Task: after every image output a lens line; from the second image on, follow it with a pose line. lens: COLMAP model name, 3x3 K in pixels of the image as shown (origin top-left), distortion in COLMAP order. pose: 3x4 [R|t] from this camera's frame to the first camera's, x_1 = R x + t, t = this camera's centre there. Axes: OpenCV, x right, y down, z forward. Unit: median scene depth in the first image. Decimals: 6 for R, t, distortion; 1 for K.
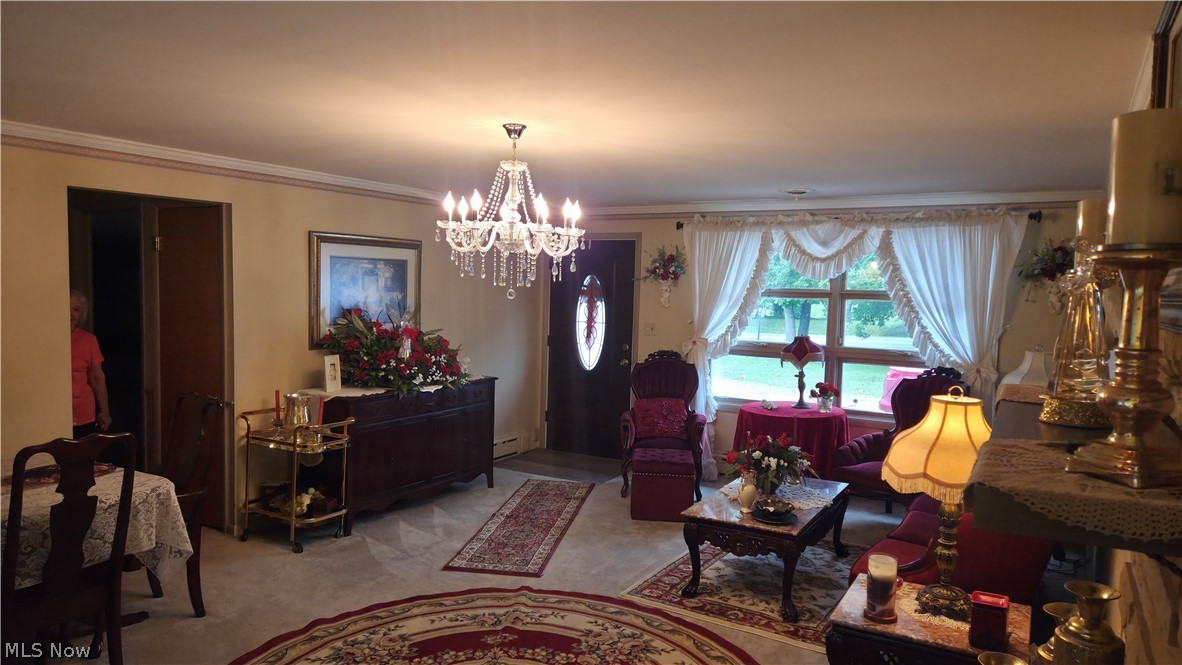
lens RADIAL K [[792.5, 0, 588.3], [0, 792.5, 332.3], [0, 0, 1]] dist [0.078389, -0.080062]
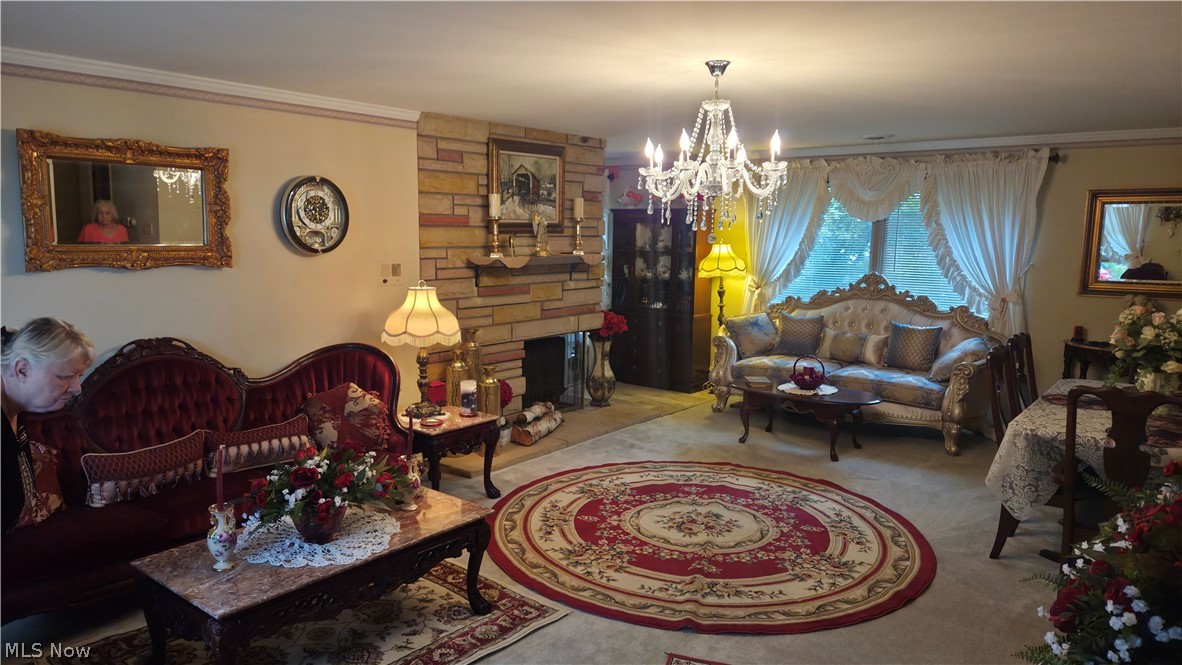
lens RADIAL K [[792.5, 0, 588.3], [0, 792.5, 332.3], [0, 0, 1]] dist [0.078389, -0.080062]
pose [[-0.989097, -0.054514, 0.136801, -0.083570], [-0.028102, 0.981758, 0.188045, -0.111616], [-0.144557, 0.182150, -0.972587, 1.924662]]
